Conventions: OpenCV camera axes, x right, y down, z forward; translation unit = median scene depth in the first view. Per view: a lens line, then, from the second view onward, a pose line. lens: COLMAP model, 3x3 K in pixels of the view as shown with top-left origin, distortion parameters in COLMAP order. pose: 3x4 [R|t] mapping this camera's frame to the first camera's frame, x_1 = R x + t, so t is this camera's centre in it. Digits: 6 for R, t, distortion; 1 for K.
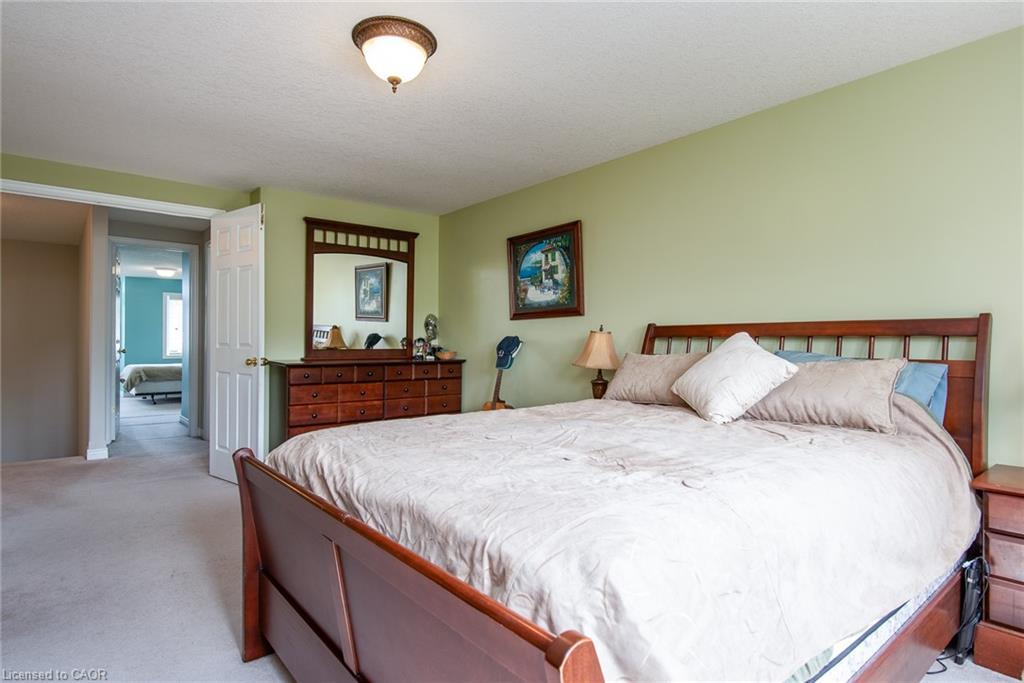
lens RADIAL K [[547.8, 0, 512.1], [0, 547.8, 342.8], [0, 0, 1]] dist [0.000420, 0.000224]
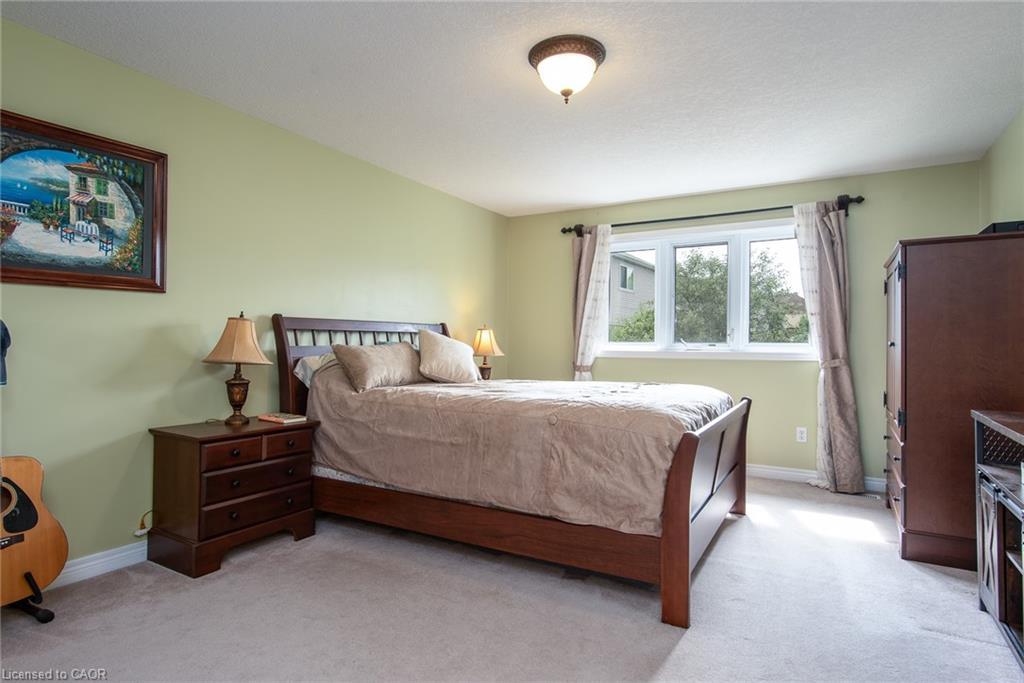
lens RADIAL K [[547.8, 0, 512.2], [0, 547.8, 339.0], [0, 0, 1]] dist [0.000420, 0.000224]
pose [[-0.340880, -0.005591, 0.940090, -0.639338], [-0.009343, 0.999953, 0.002559, 0.002633], [-0.940060, -0.007911, -0.340917, 0.781956]]
